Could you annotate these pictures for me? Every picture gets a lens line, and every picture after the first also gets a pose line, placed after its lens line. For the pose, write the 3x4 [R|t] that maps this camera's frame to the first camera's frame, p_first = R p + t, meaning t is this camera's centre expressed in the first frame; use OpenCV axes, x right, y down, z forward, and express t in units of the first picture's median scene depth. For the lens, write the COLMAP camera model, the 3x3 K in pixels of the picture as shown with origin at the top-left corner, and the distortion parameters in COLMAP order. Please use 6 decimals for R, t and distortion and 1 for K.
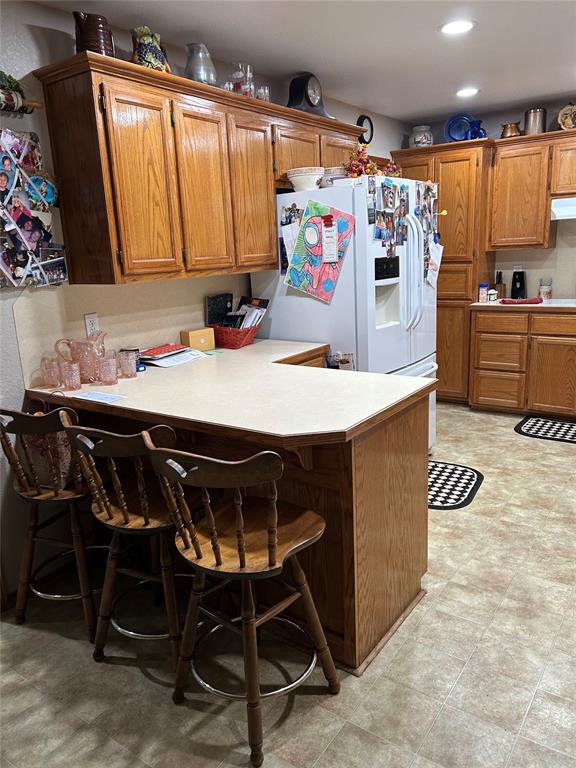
lens RADIAL K [[569.5, 0, 279.5], [0, 569.5, 394.2], [0, 0, 1]] dist [0.036908, -0.056511]
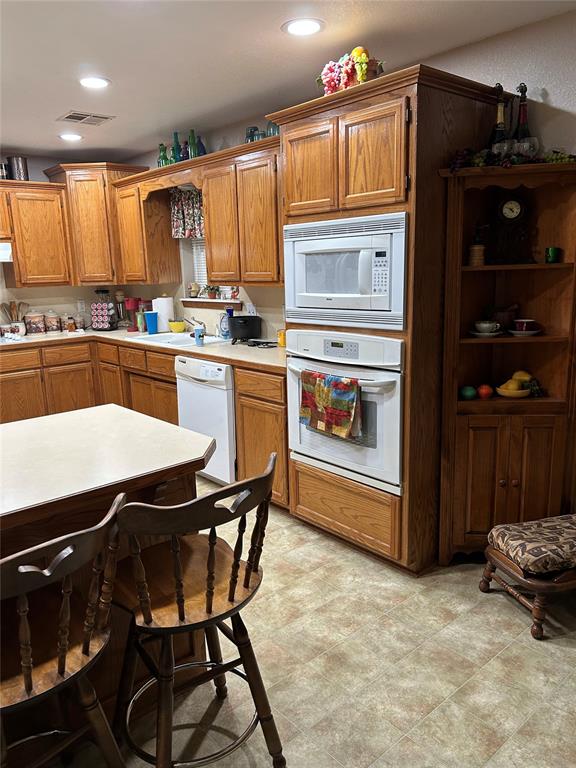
lens RADIAL K [[569.5, 0, 279.5], [0, 569.5, 394.2], [0, 0, 1]] dist [0.036908, -0.056511]
pose [[0.232735, -0.171383, 0.957320, -0.479730], [0.259488, 0.959609, 0.108708, -0.055323], [-0.937283, 0.223113, 0.267807, 0.309250]]
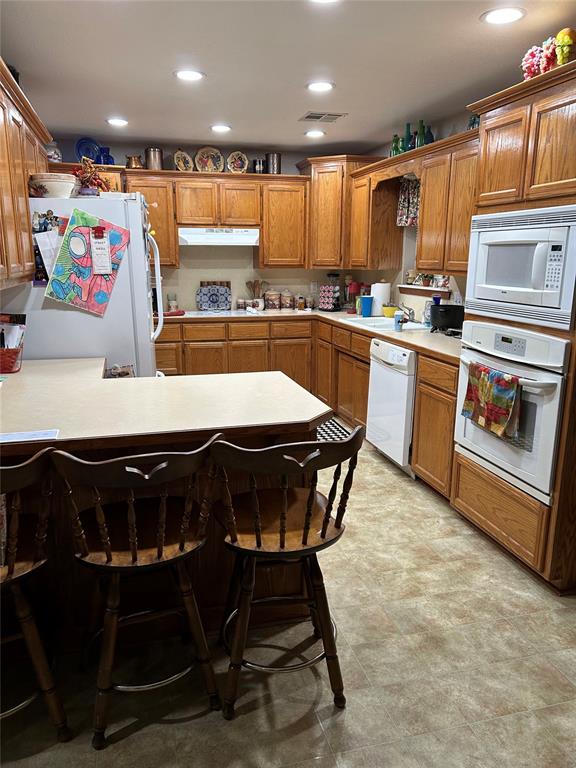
lens RADIAL K [[569.5, 0, 279.5], [0, 569.5, 394.2], [0, 0, 1]] dist [0.036908, -0.056511]
pose [[0.638704, -0.133545, 0.757775, -0.480498], [0.160075, 0.986338, 0.038904, -0.018047], [-0.752618, 0.096452, 0.651355, 0.151635]]
